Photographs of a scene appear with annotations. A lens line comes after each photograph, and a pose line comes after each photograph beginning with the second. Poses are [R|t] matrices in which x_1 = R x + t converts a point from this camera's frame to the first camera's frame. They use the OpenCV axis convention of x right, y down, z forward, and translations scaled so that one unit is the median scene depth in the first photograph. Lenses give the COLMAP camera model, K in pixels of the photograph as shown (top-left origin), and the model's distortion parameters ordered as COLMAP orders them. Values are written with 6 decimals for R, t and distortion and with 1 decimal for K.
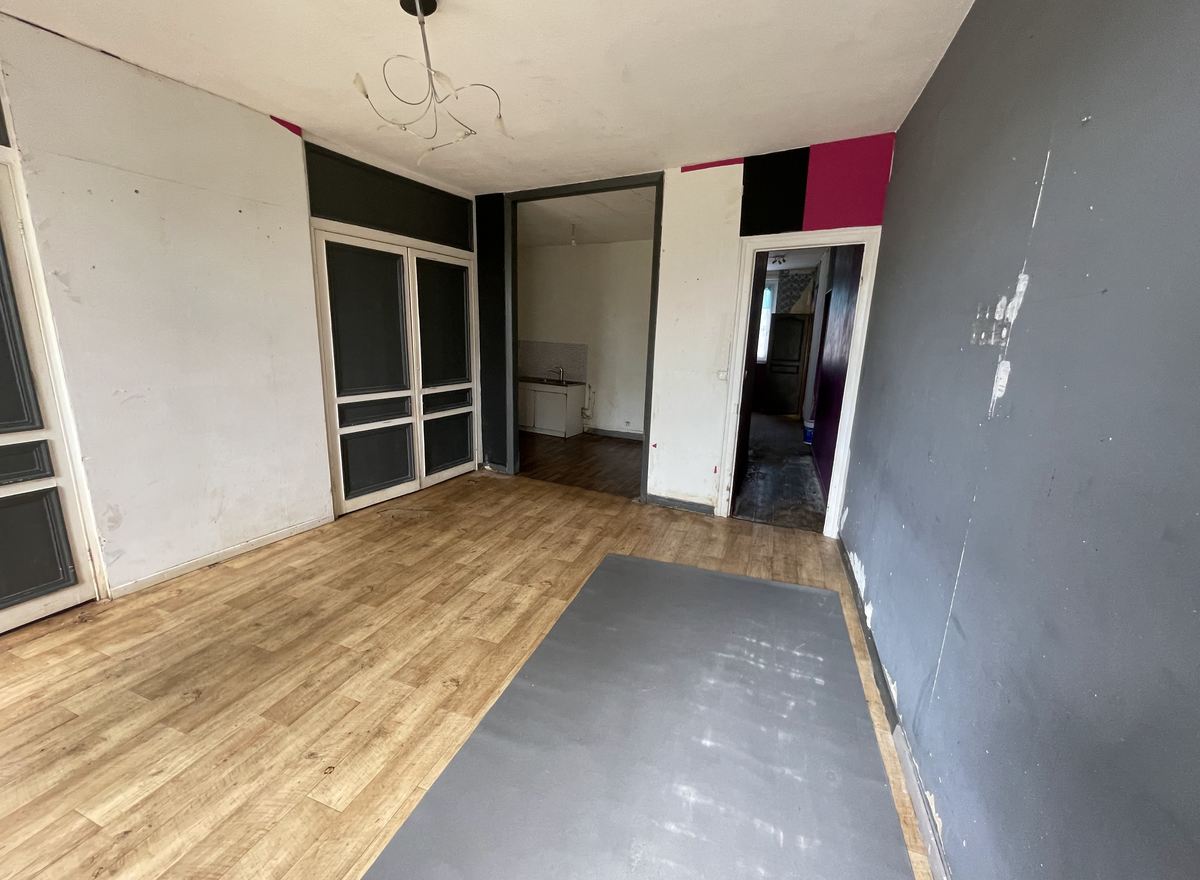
lens RADIAL K [[488.2, 0, 591.9], [0, 488.2, 438.2], [0, 0, 1]] dist [-0.002125, 0.000137]
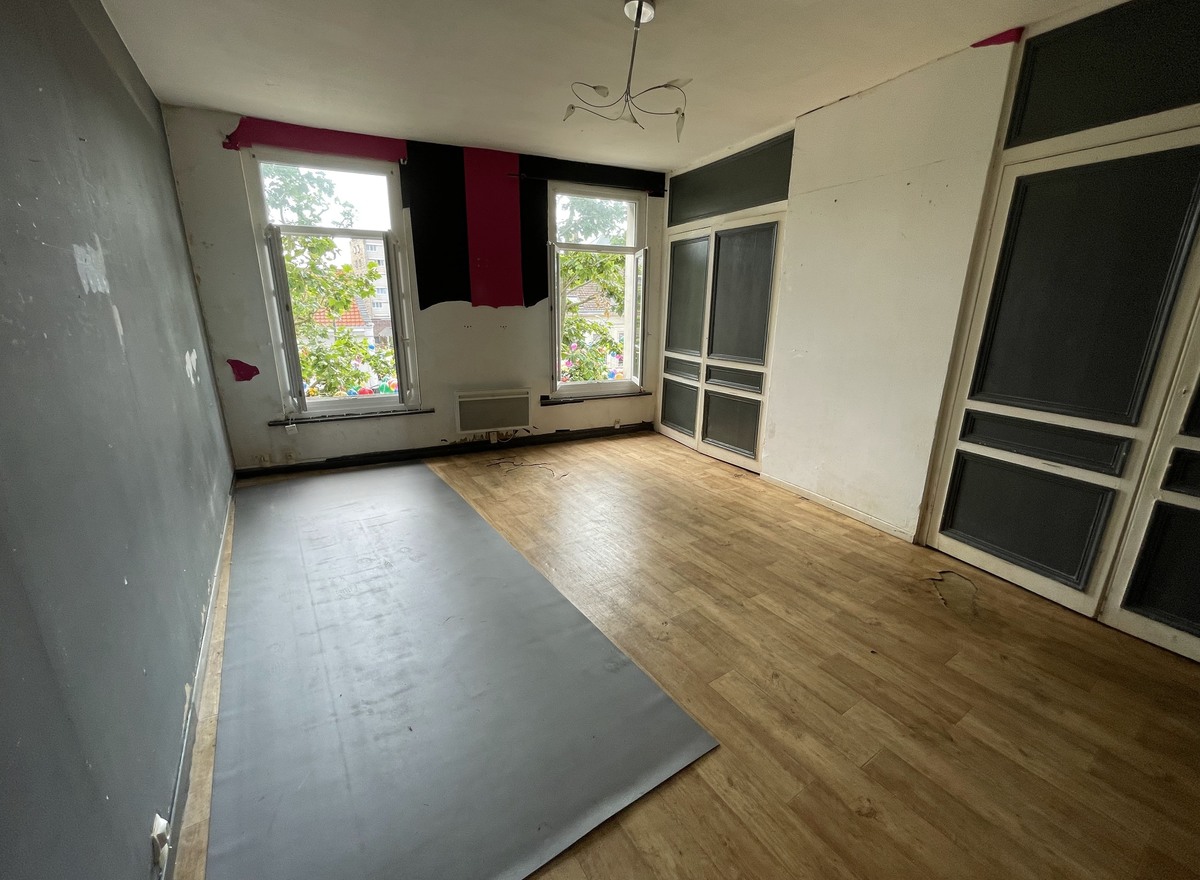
lens RADIAL K [[488.2, 0, 591.9], [0, 488.2, 438.2], [0, 0, 1]] dist [-0.002125, 0.000137]
pose [[-0.592448, 0.187552, -0.783473, 0.442318], [-0.192893, 0.911209, 0.363993, -0.205947], [0.782175, 0.366773, -0.503666, 1.033748]]
